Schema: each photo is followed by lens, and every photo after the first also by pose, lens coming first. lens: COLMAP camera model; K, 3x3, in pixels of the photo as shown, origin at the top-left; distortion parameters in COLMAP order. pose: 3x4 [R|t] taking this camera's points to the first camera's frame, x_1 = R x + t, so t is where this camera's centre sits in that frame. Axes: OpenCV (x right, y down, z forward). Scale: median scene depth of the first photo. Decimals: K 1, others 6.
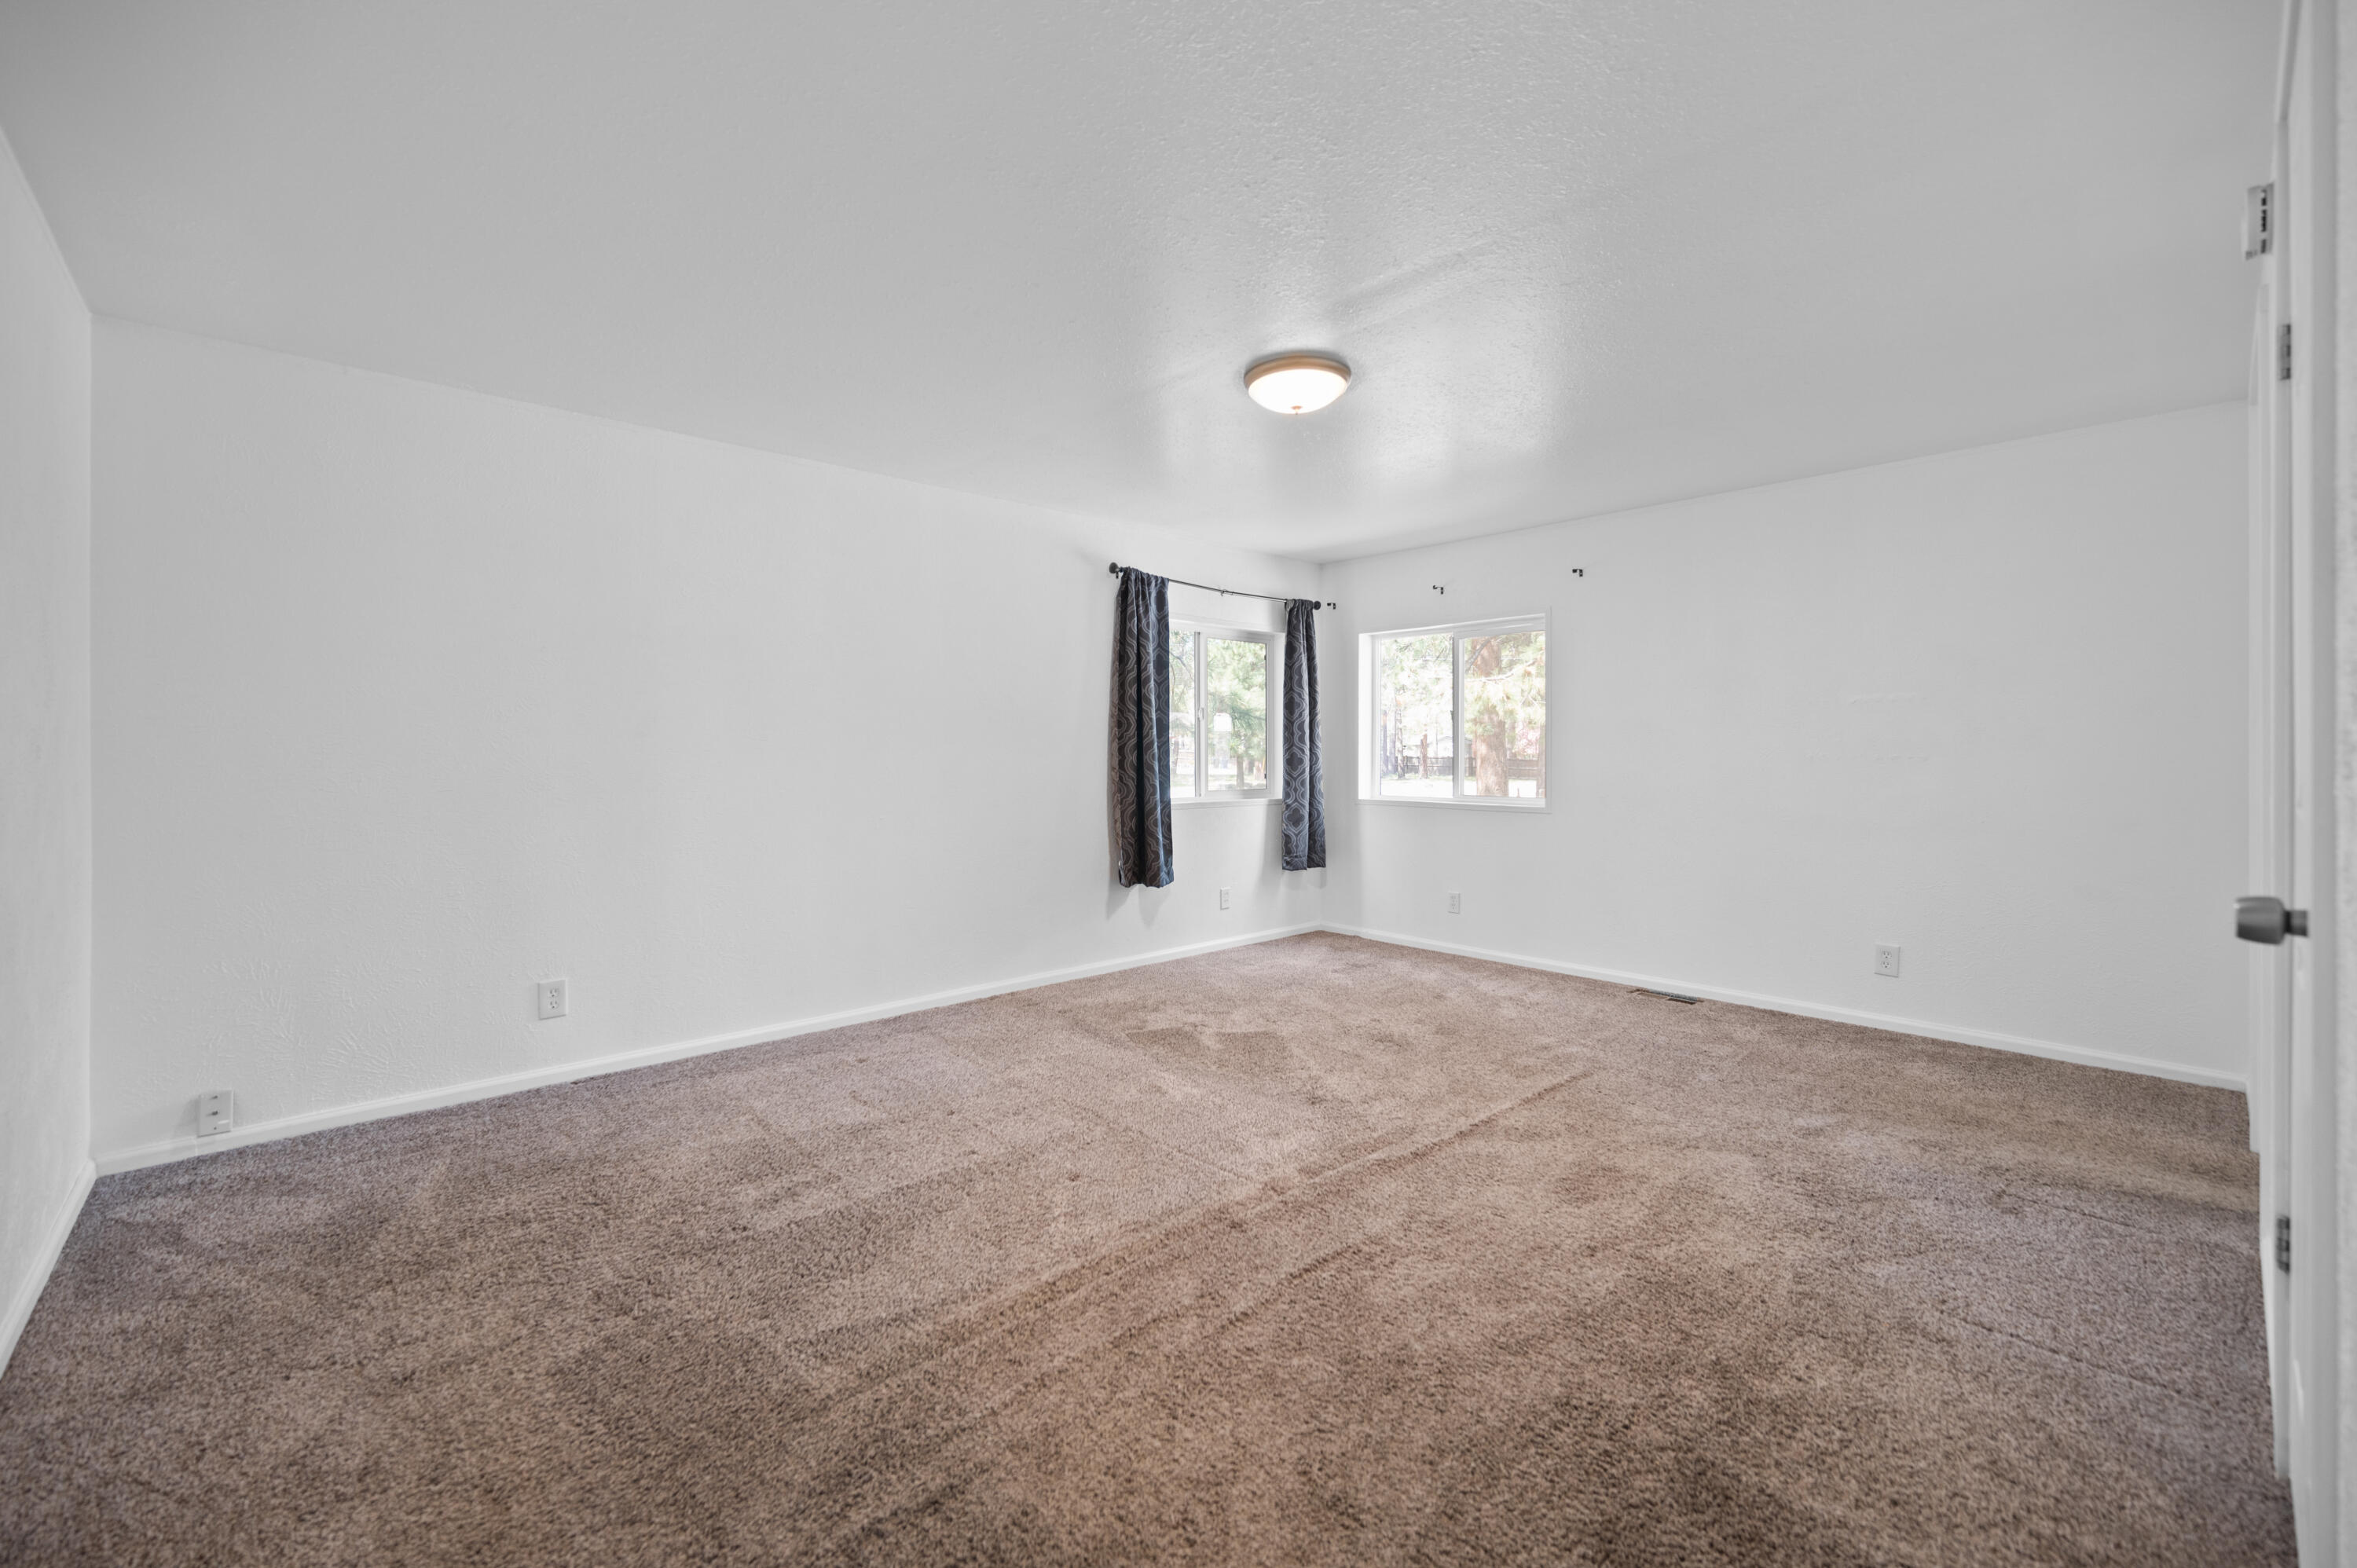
lens RADIAL K [[946.1, 0, 1173.0], [0, 946.1, 760.8], [0, 0, 1]] dist [0.002340, -0.000379]
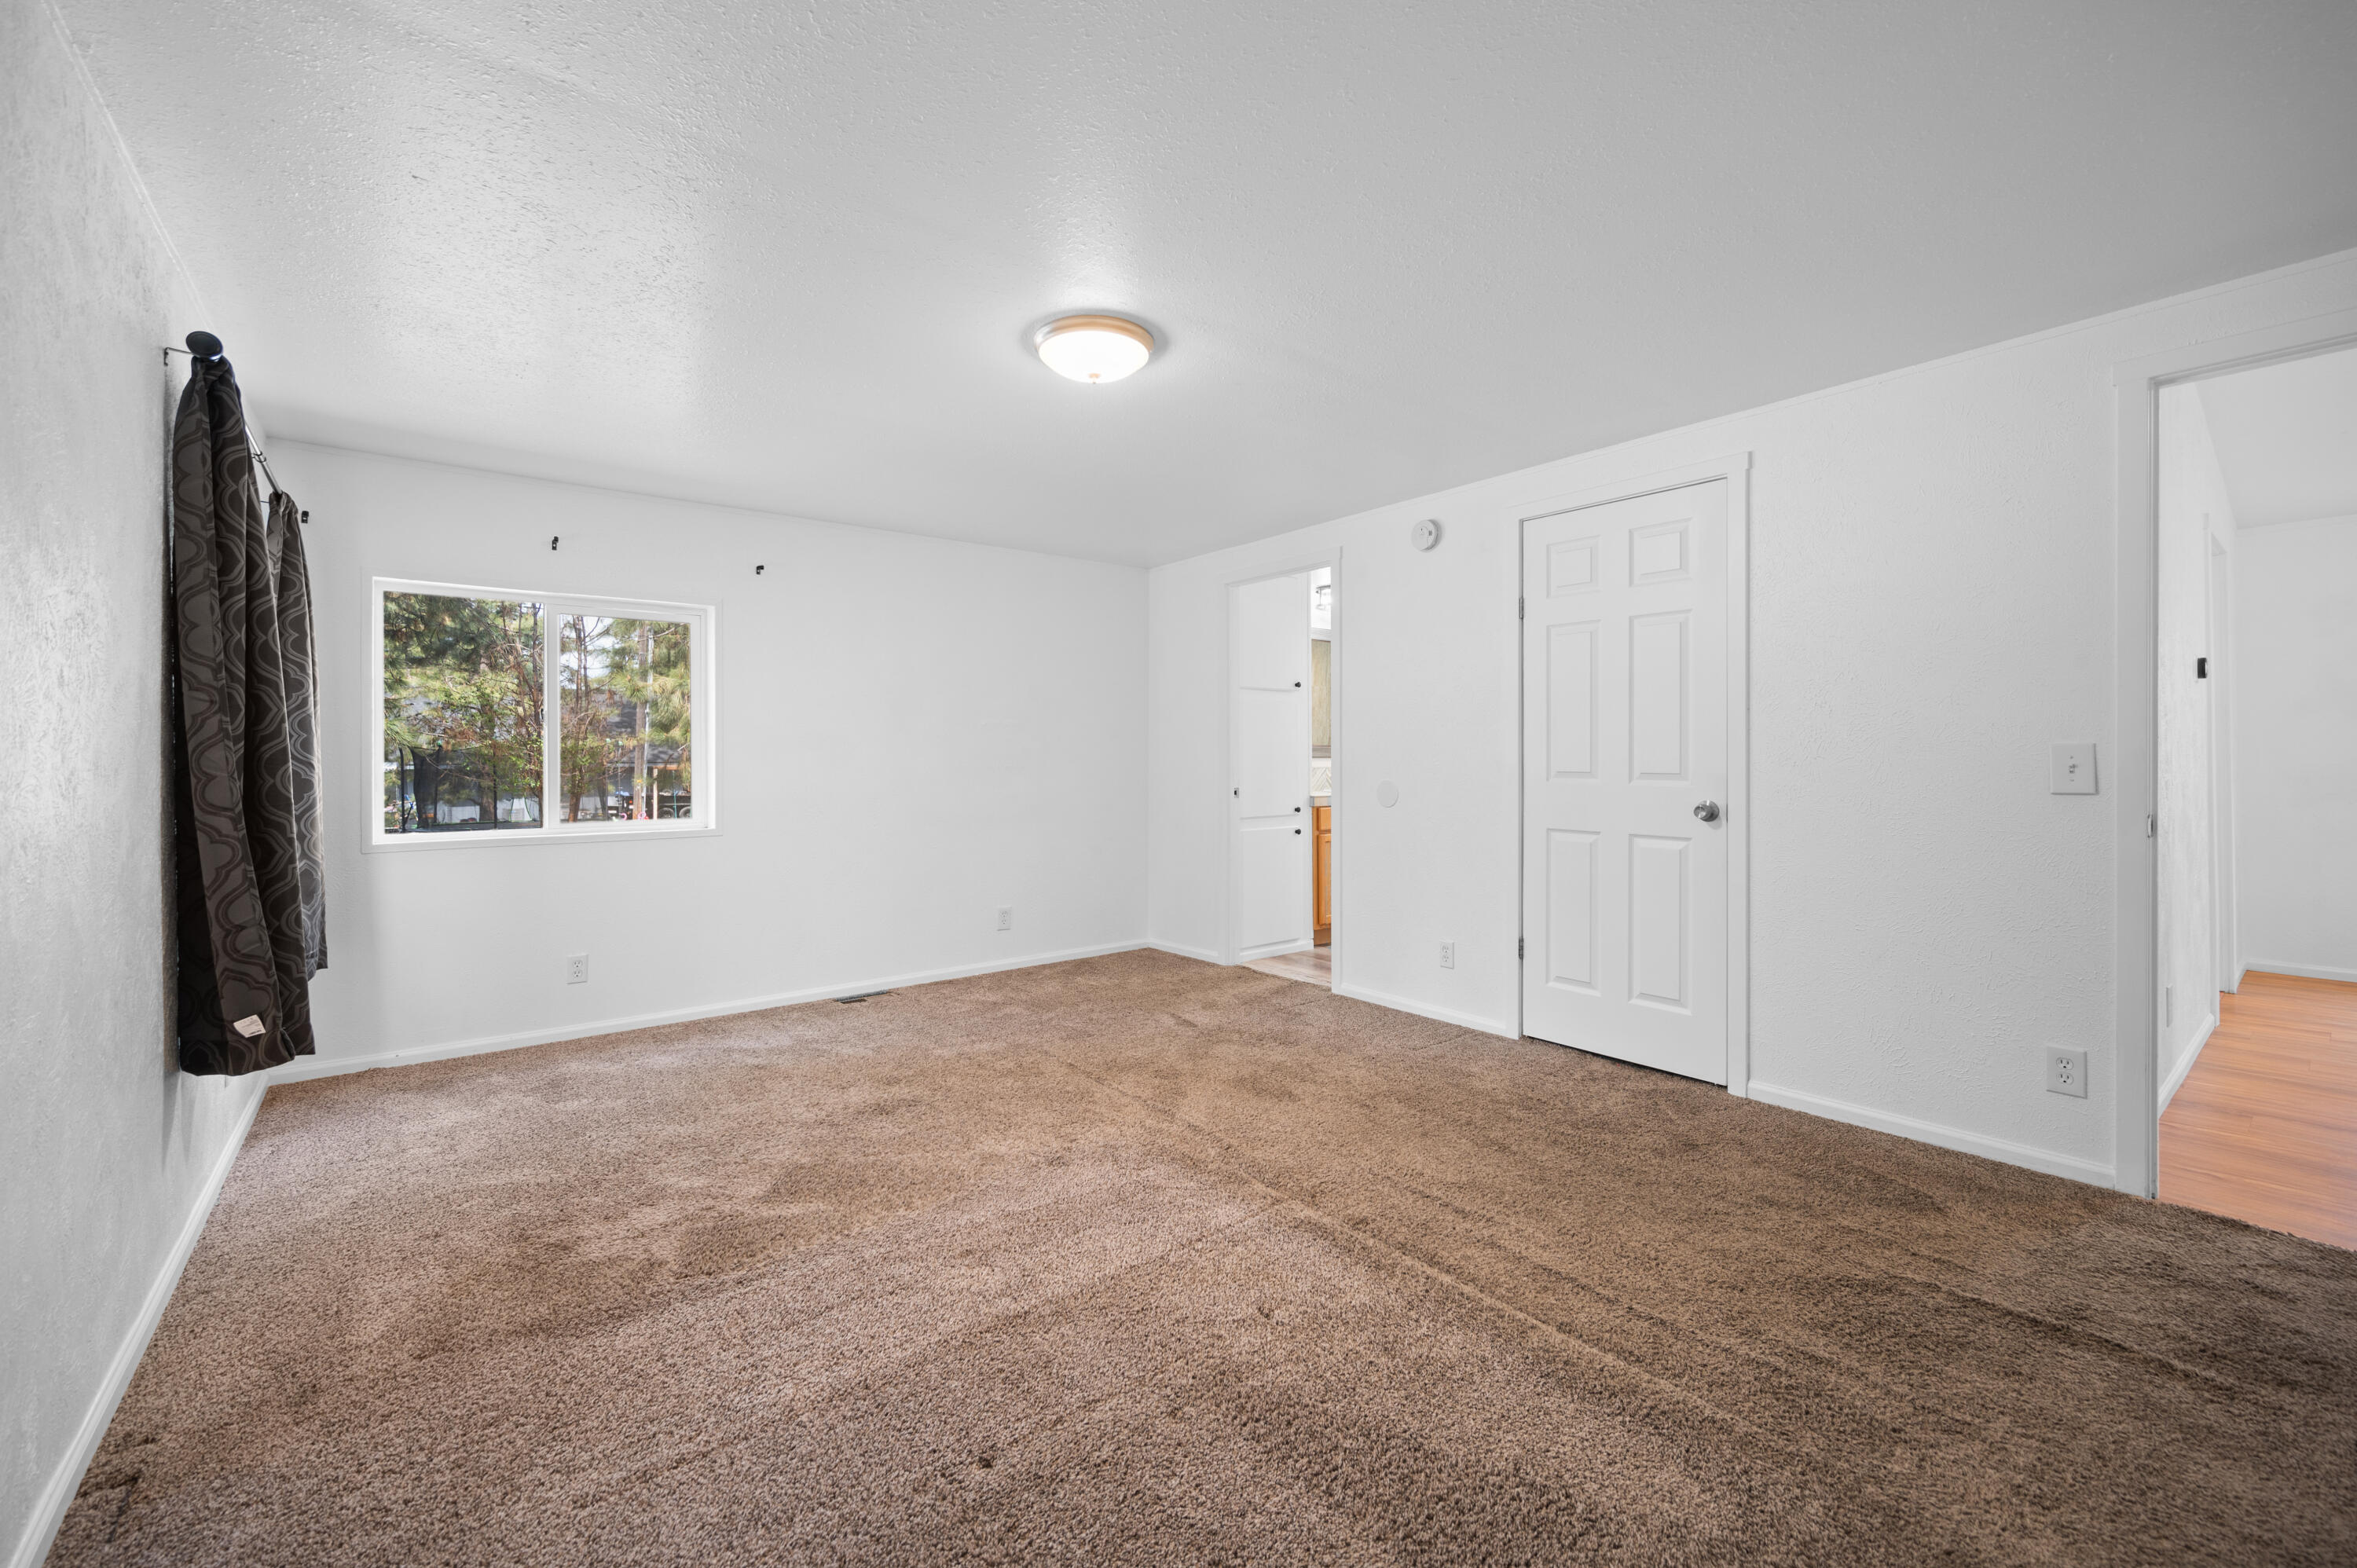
lens RADIAL K [[946.1, 0, 1160.4], [0, 946.1, 771.6], [0, 0, 1]] dist [0.002340, -0.000379]
pose [[0.093737, -0.011568, 0.995530, -0.892474], [0.014045, 0.999848, 0.010296, -0.016455], [-0.995498, 0.013018, 0.093885, 1.017071]]
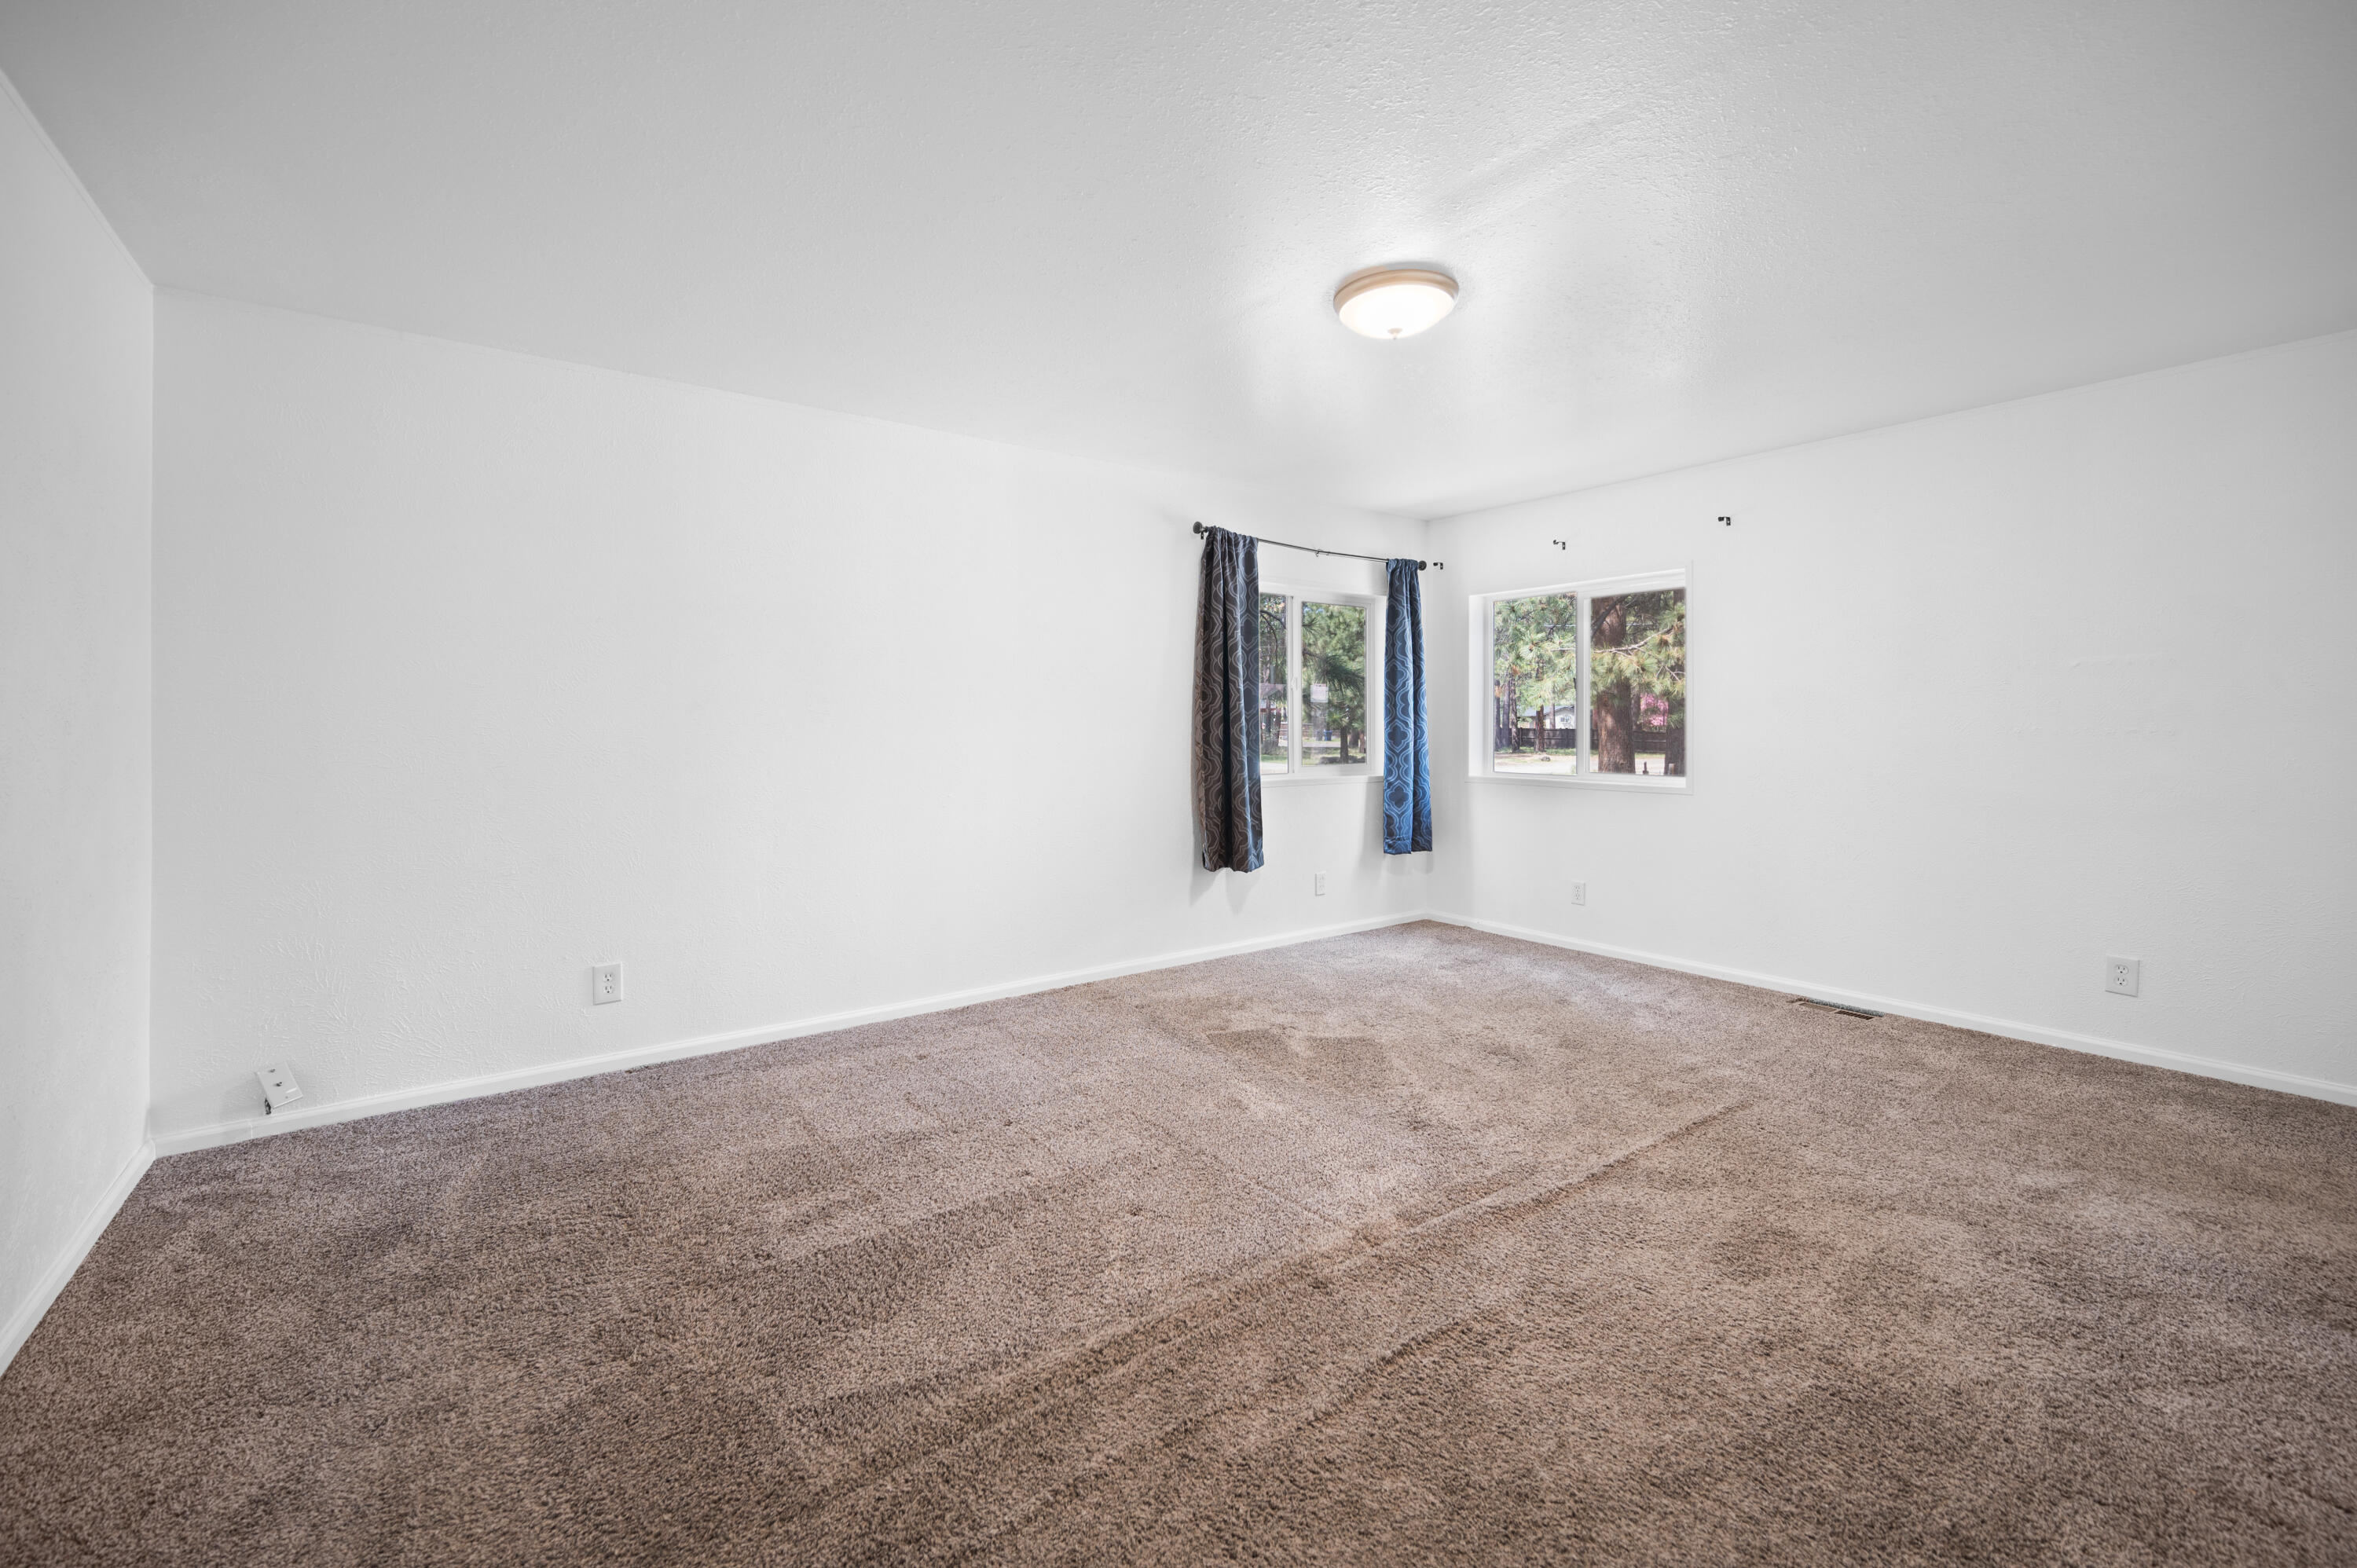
lens RADIAL K [[946.1, 0, 1176.7], [0, 946.1, 729.1], [0, 0, 1]] dist [0.002340, -0.000379]
pose [[0.994291, -0.000296, -0.106698, 0.027741], [-0.000154, 0.999991, -0.004211, -0.003491], [0.106699, 0.004203, 0.994283, 0.131179]]
